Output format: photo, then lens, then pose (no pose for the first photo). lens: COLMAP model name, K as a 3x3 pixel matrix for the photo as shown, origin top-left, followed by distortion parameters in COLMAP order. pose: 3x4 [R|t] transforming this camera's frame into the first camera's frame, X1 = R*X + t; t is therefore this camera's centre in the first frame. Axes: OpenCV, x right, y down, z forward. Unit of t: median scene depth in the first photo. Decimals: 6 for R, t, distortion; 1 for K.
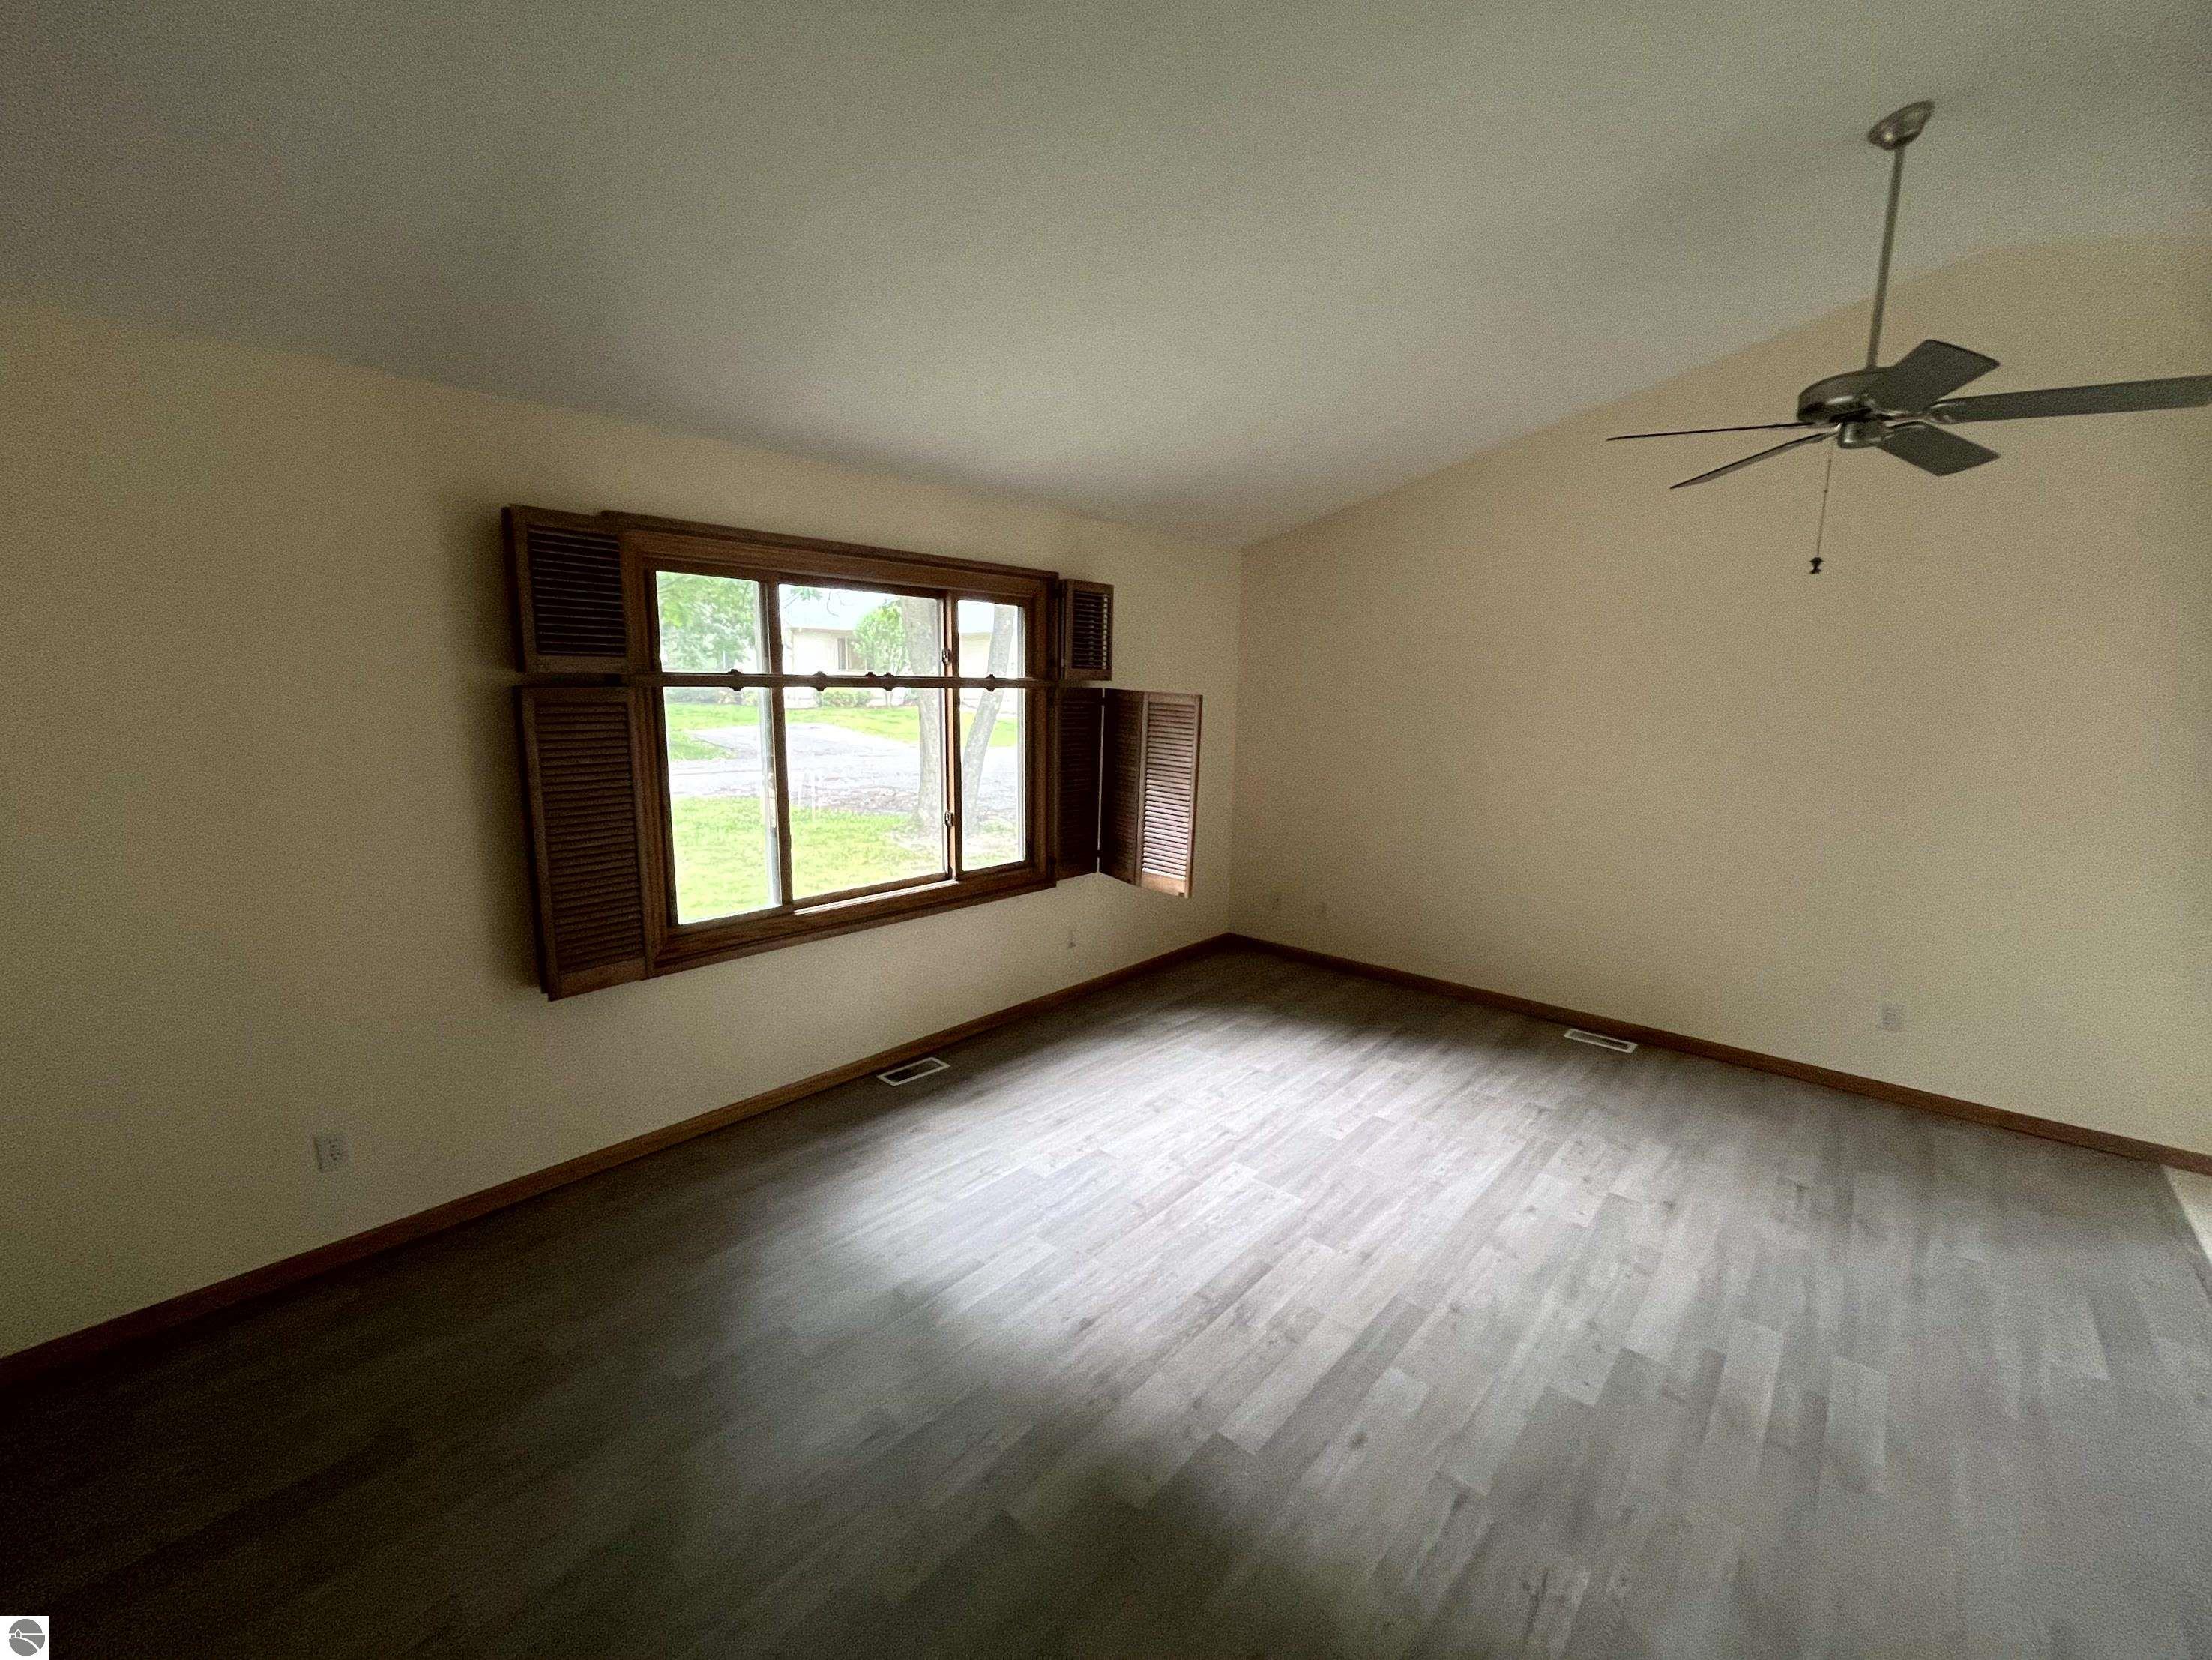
lens RADIAL K [[902.8, 0, 1102.9], [0, 902.8, 832.7], [0, 0, 1]] dist [-0.008870, 0.001259]
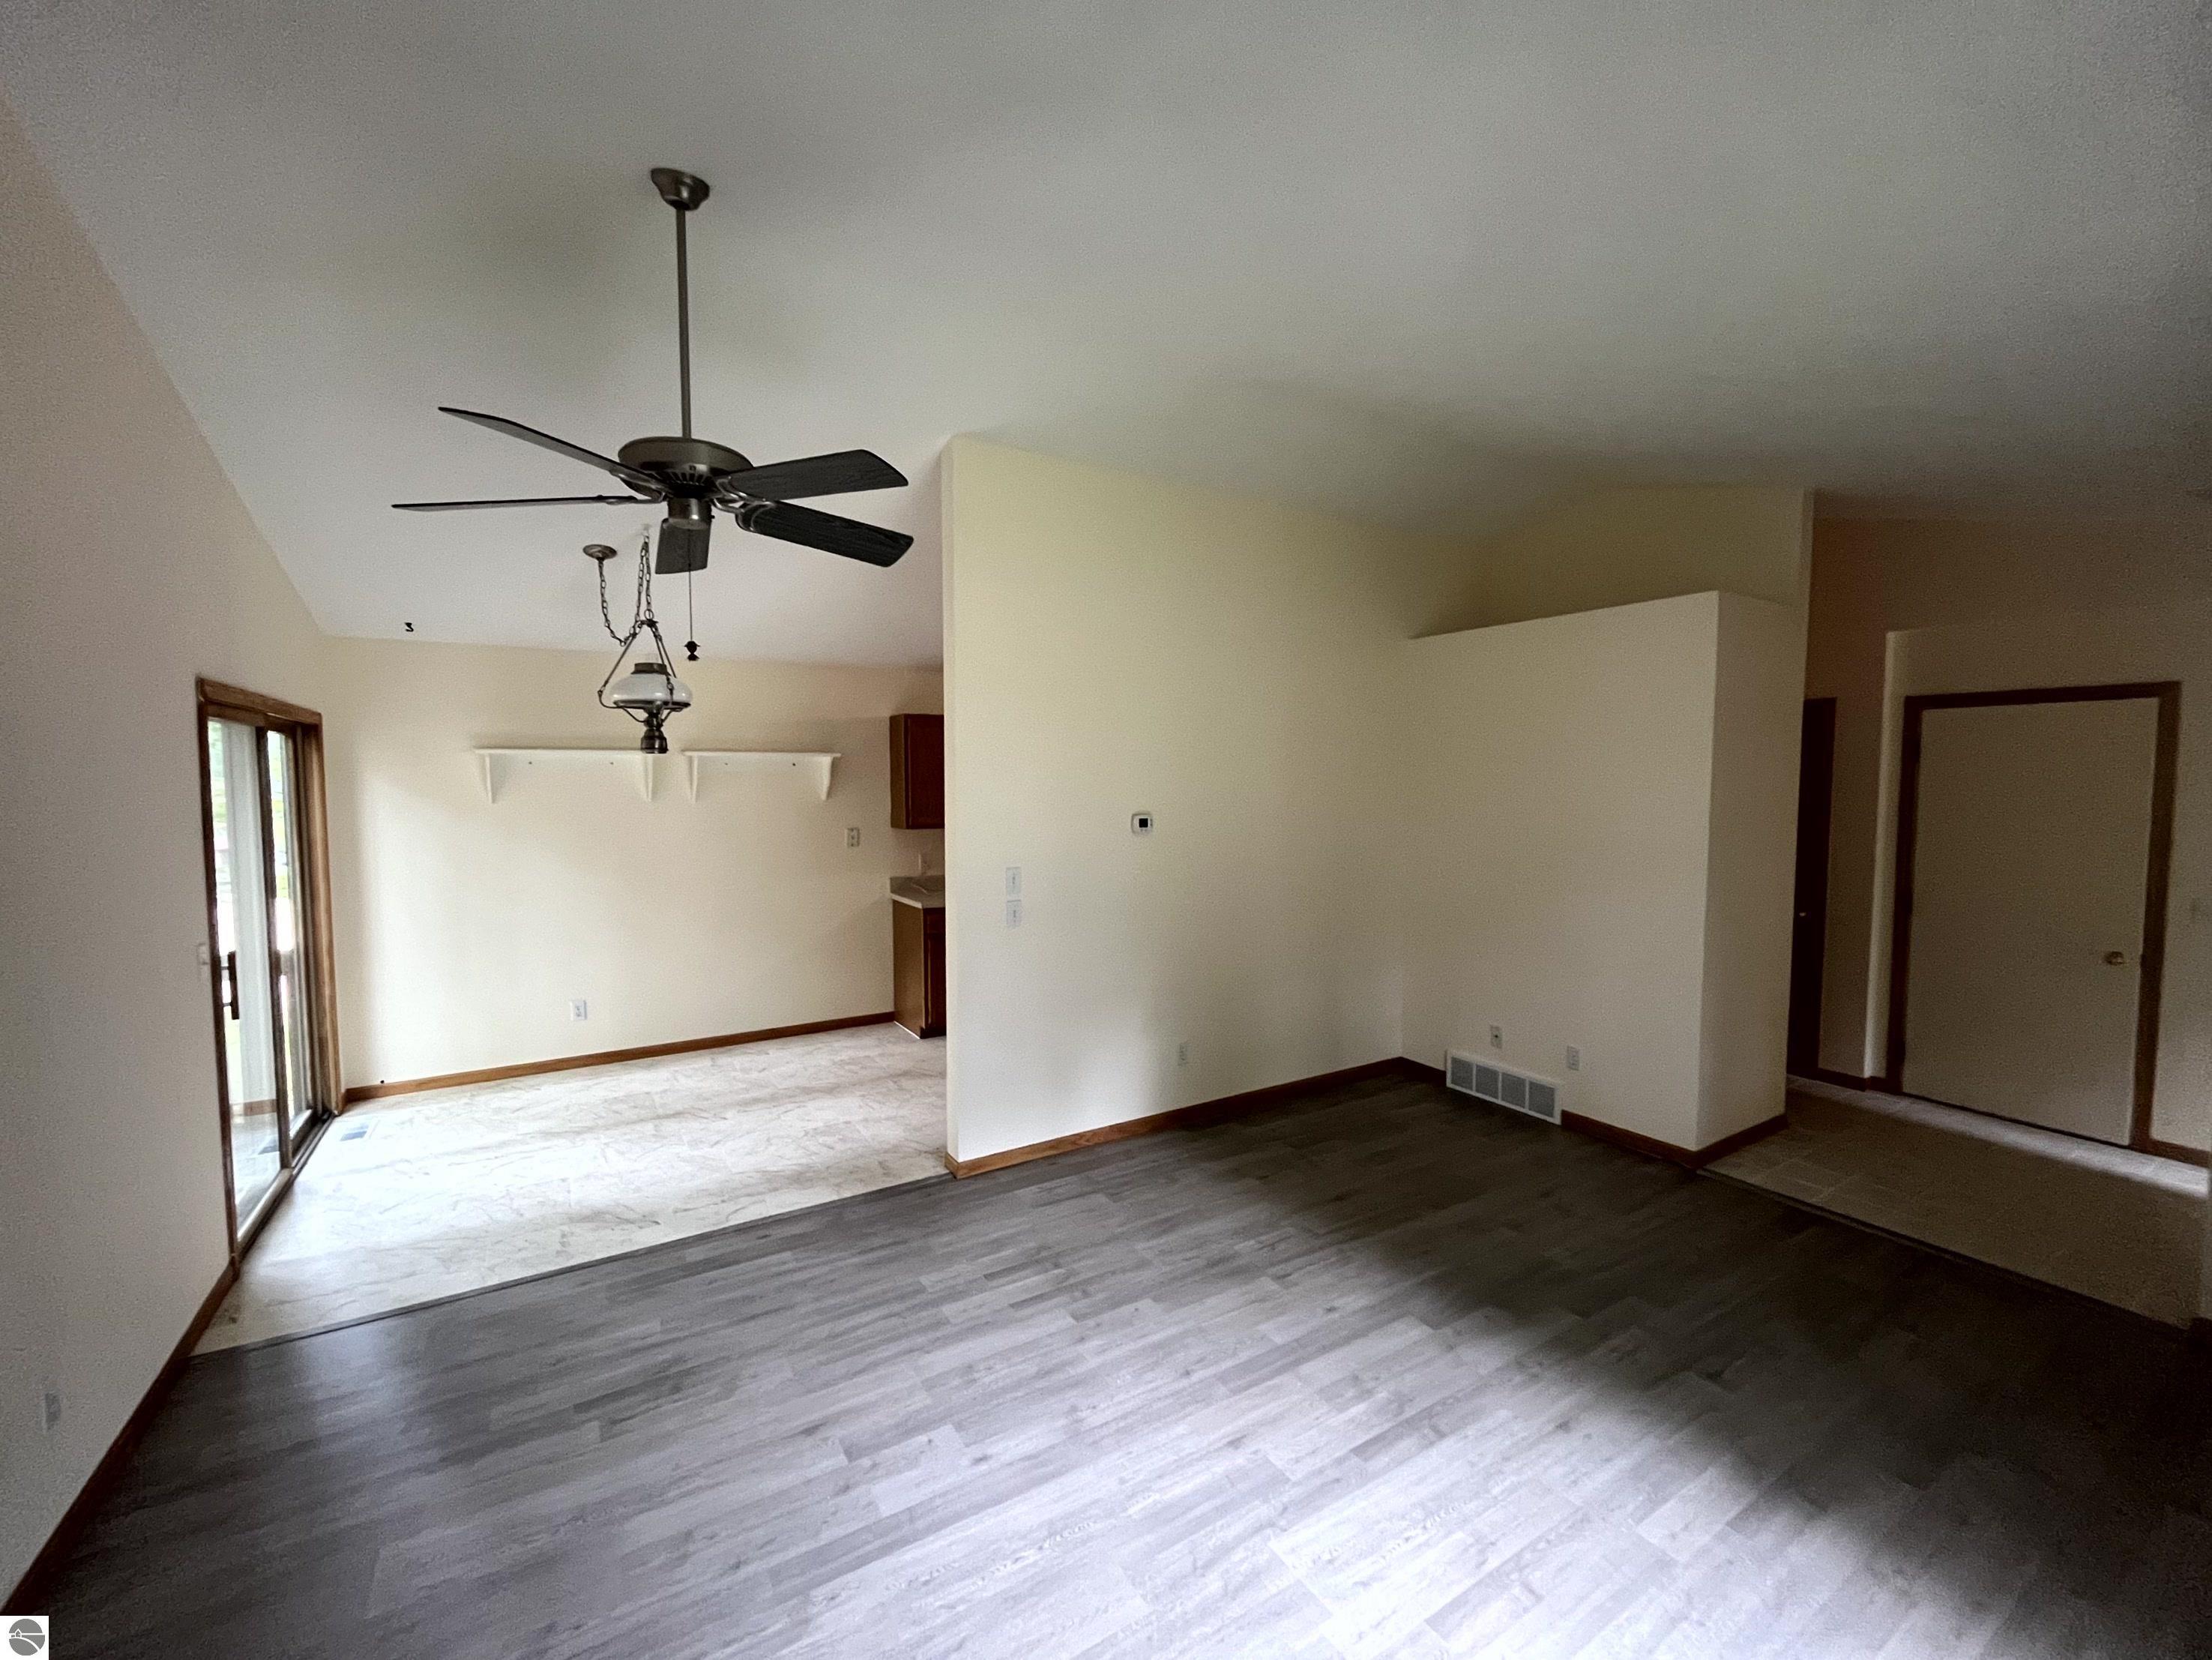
lens RADIAL K [[902.8, 0, 1104.3], [0, 902.8, 833.3], [0, 0, 1]] dist [-0.008870, 0.001259]
pose [[-0.956982, -0.025588, 0.289016, 0.181232], [0.040283, 0.974739, 0.219683, -0.308987], [-0.287337, 0.221876, -0.931777, 1.757603]]
